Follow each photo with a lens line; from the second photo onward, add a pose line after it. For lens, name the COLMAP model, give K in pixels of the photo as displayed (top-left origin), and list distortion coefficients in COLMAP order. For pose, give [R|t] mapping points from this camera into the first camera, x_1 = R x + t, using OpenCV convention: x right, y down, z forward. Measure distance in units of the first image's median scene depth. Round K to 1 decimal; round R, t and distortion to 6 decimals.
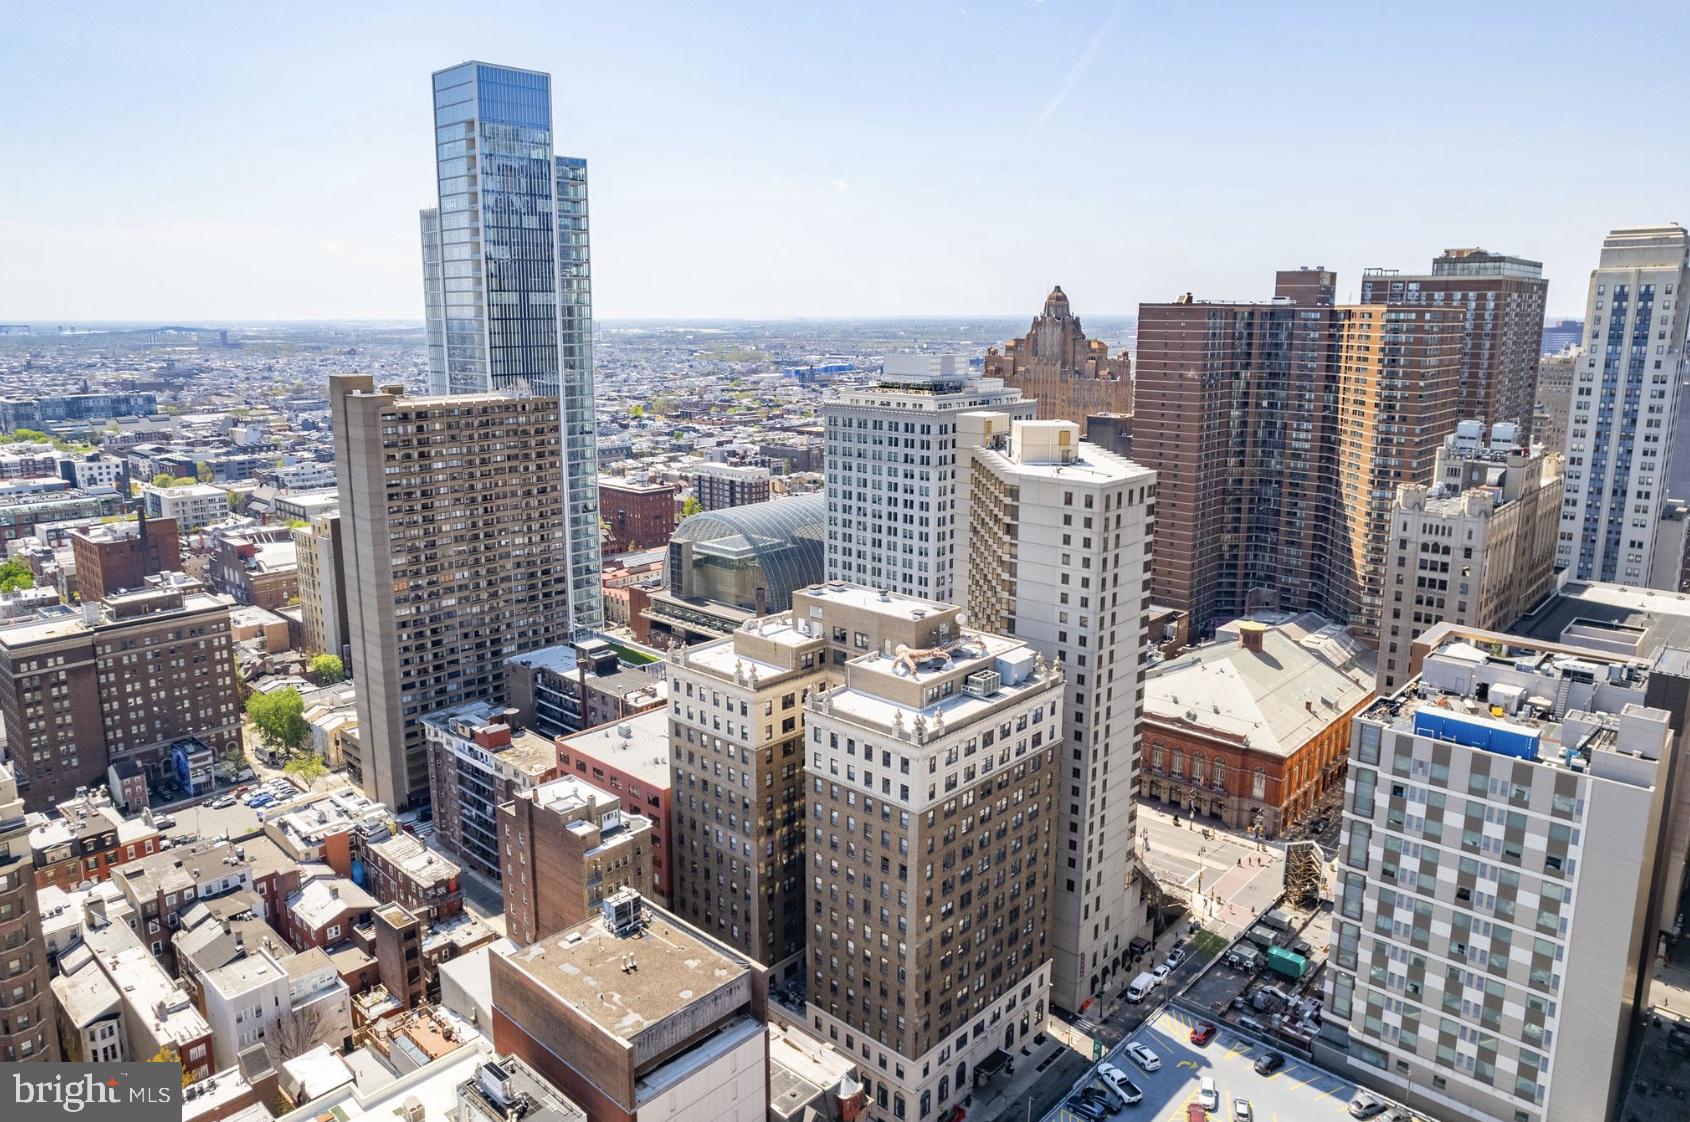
lens RADIAL K [[1114.3, 0, 839.4], [0, 1114.3, 518.3], [0, 0, 1]] dist [-0.059640, 0.068558]
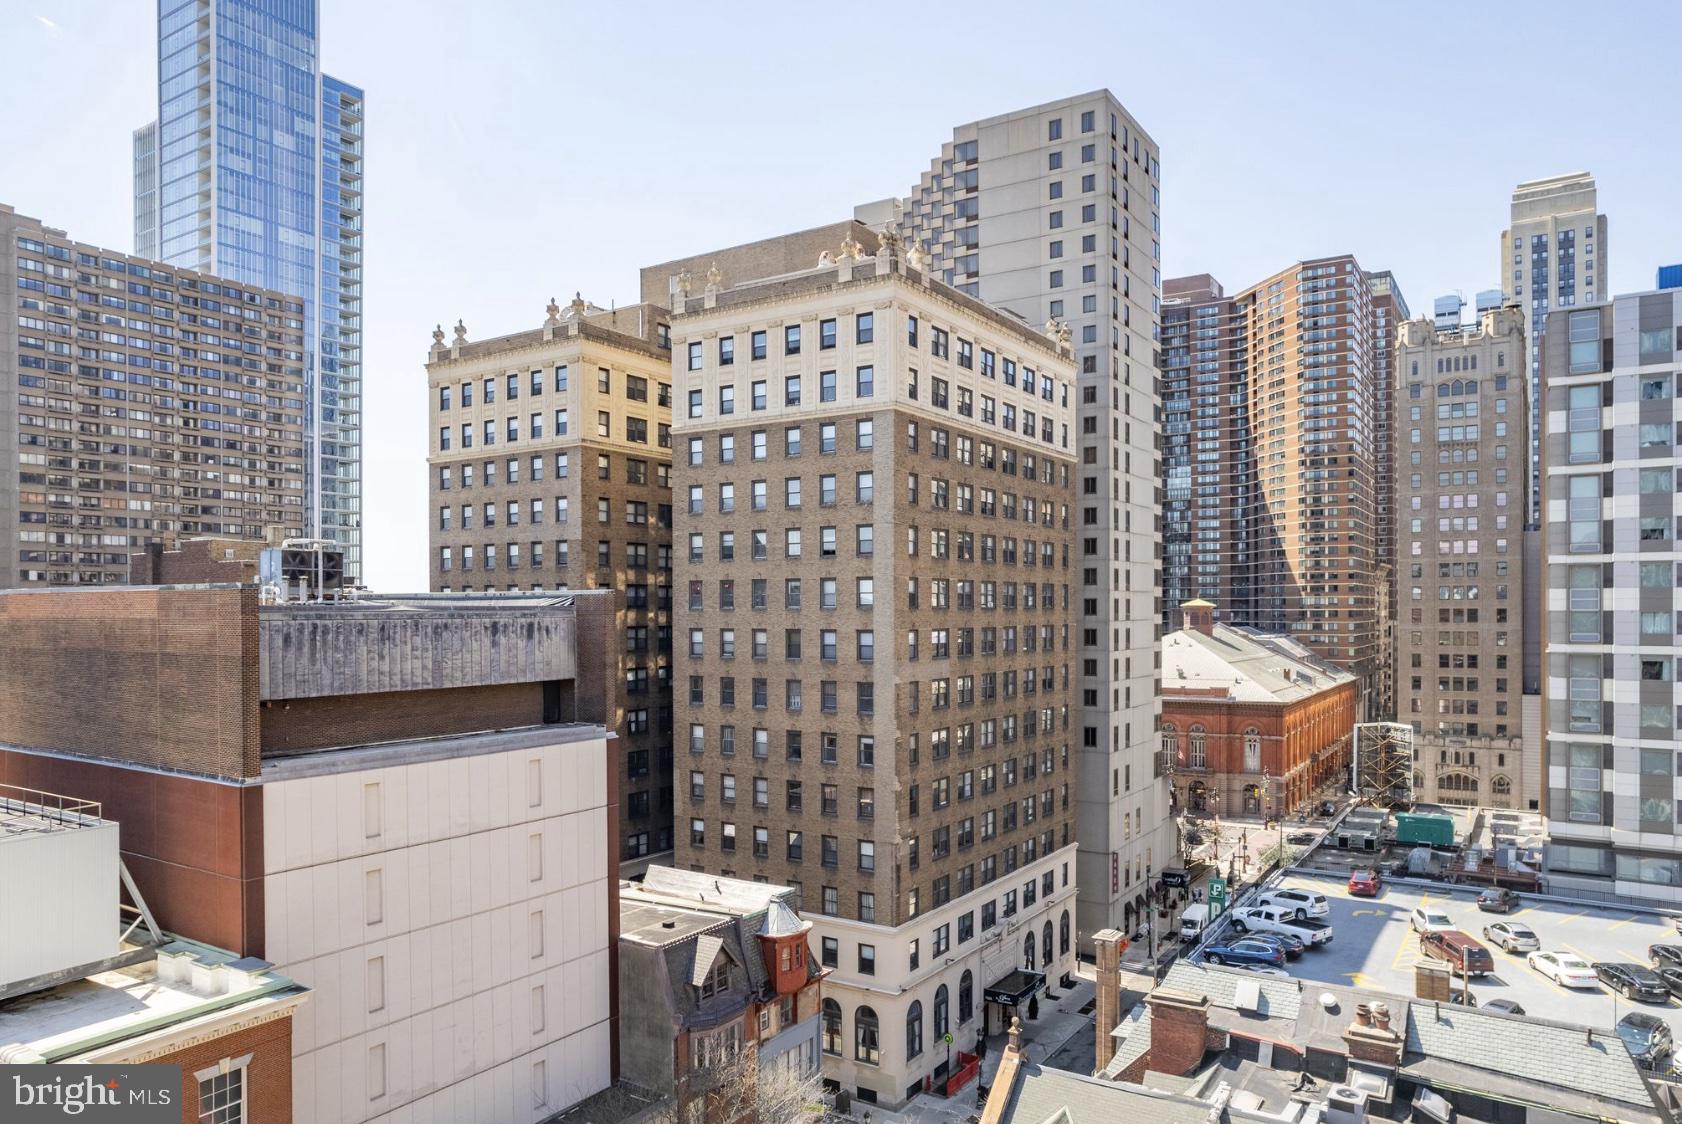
lens RADIAL K [[1114.4, 0, 840.6], [0, 1114.4, 613.1], [0, 0, 1]] dist [-0.061469, 0.061538]
pose [[0.985652, -0.006415, 0.168669, -0.032870], [0.035776, 0.984513, -0.171621, 0.325826], [-0.164956, 0.175193, 0.970617, 0.354970]]
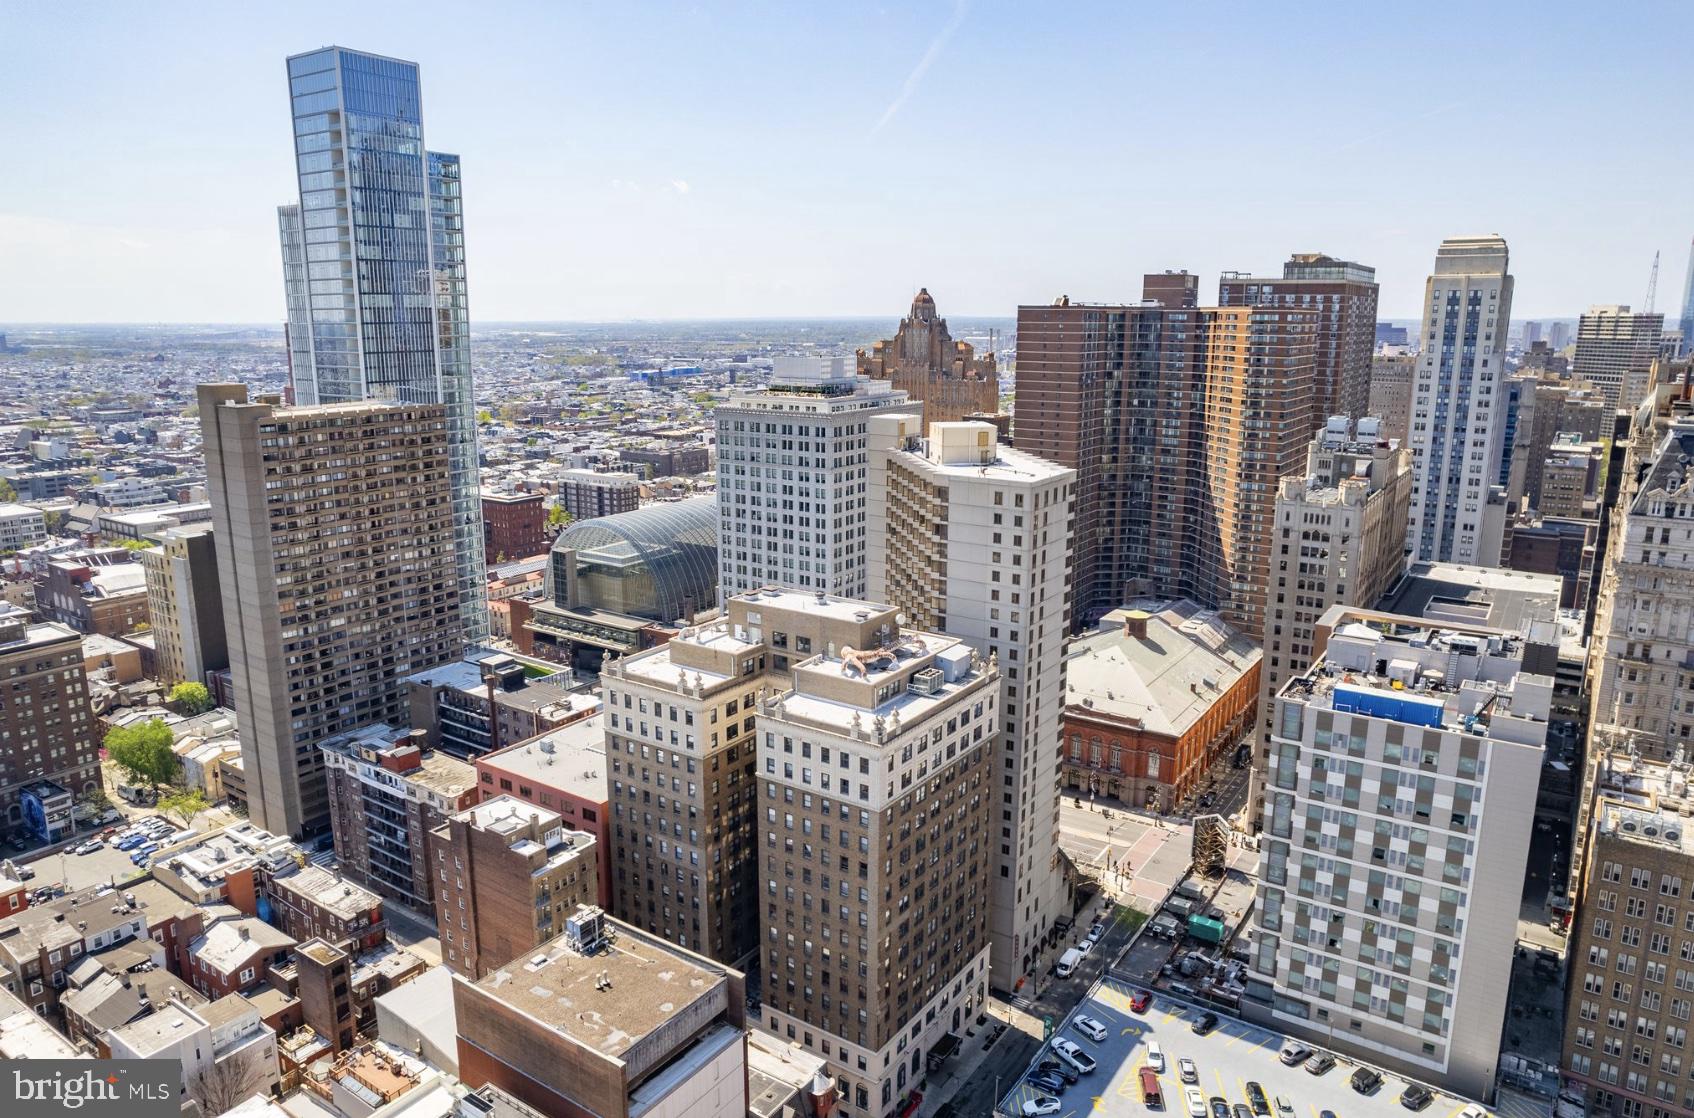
lens RADIAL K [[1106.1, 0, 839.5], [0, 1106.1, 551.9], [0, 0, 1]] dist [-0.061714, 0.073869]
pose [[0.989839, -0.030614, 0.138860, -0.069669], [0.026544, 0.999165, 0.031064, -0.003064], [-0.139695, -0.027062, 0.989825, 0.008442]]
